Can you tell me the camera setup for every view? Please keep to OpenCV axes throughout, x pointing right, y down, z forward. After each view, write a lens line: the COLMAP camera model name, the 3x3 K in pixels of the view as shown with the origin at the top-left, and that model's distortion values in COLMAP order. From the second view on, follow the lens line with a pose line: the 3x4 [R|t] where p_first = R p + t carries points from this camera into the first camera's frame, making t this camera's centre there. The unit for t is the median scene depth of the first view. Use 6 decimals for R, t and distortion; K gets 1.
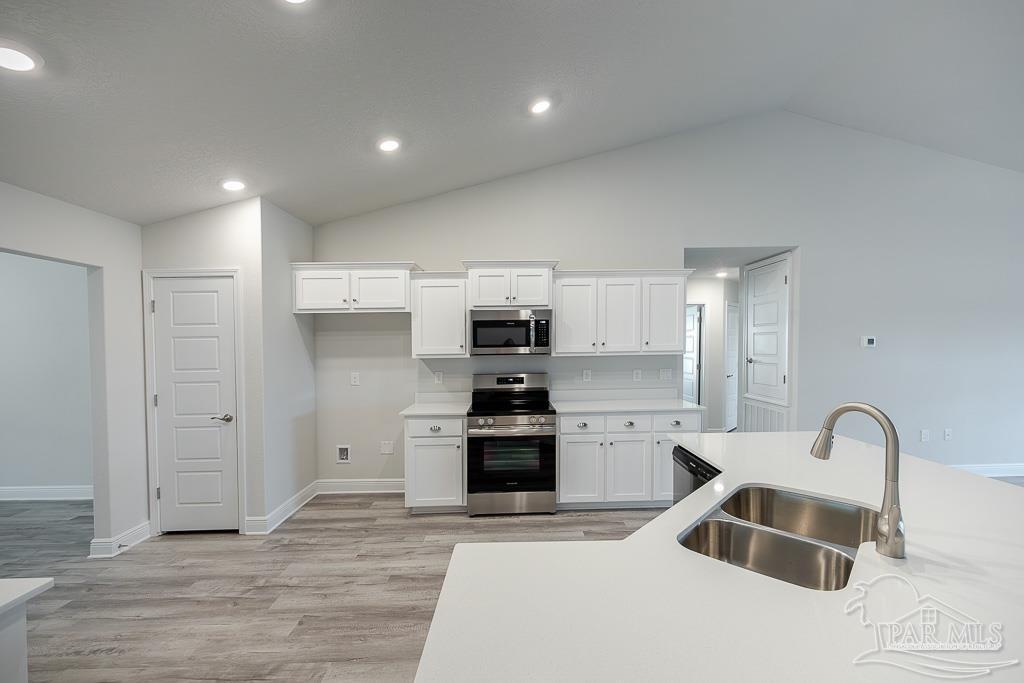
lens RADIAL K [[428.8, 0, 512.9], [0, 428.8, 353.4], [0, 0, 1]] dist [-0.003437, -0.000545]
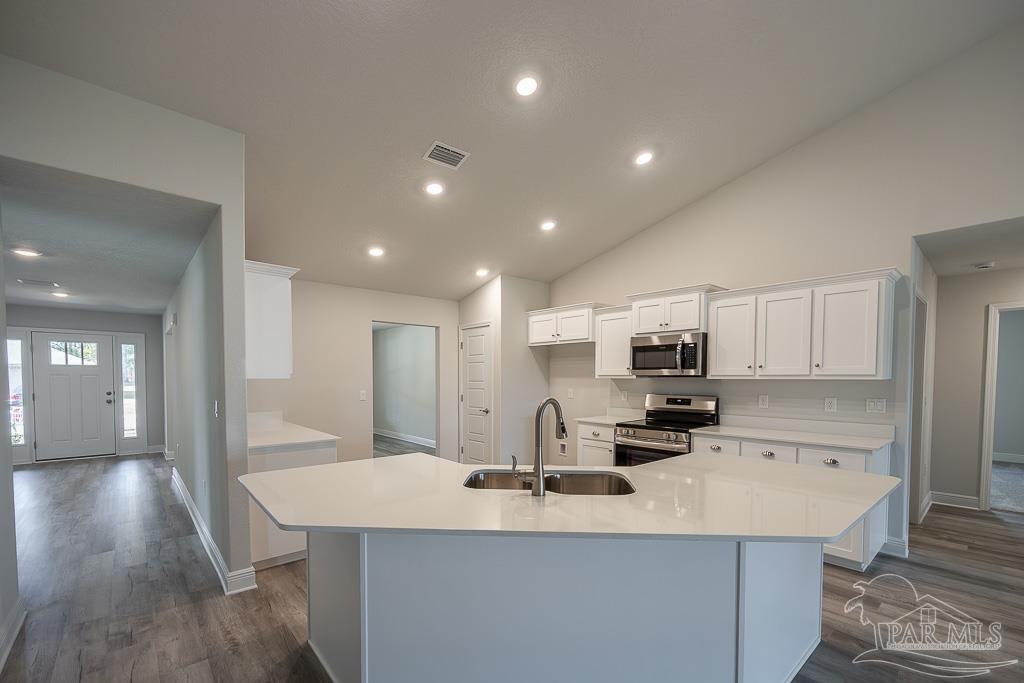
lens RADIAL K [[428.8, 0, 516.7], [0, 428.8, 396.8], [0, 0, 1]] dist [-0.003437, -0.000545]
pose [[0.645029, 0.051330, -0.762432, 0.585212], [-0.021570, 0.998567, 0.048979, 0.009122], [0.763853, -0.015148, 0.645212, 0.008238]]
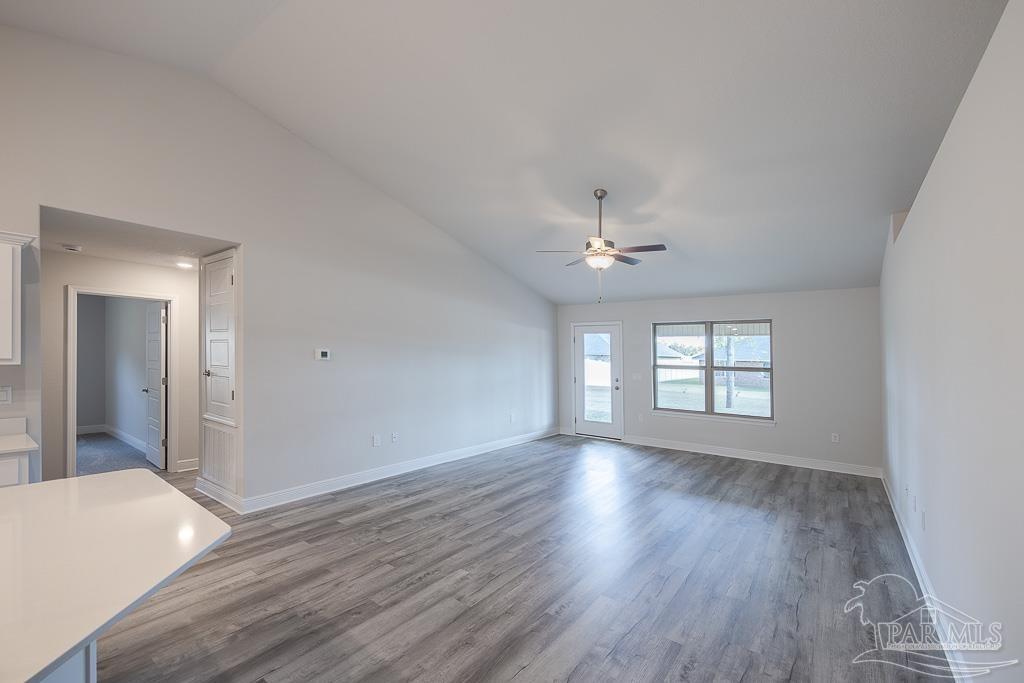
lens RADIAL K [[428.8, 0, 539.3], [0, 428.8, 328.6], [0, 0, 1]] dist [-0.003437, -0.000545]
pose [[0.599619, 0.077573, 0.796517, 0.367787], [-0.015976, 0.996253, -0.084999, -0.010738], [-0.800126, 0.038242, 0.598611, -0.017902]]
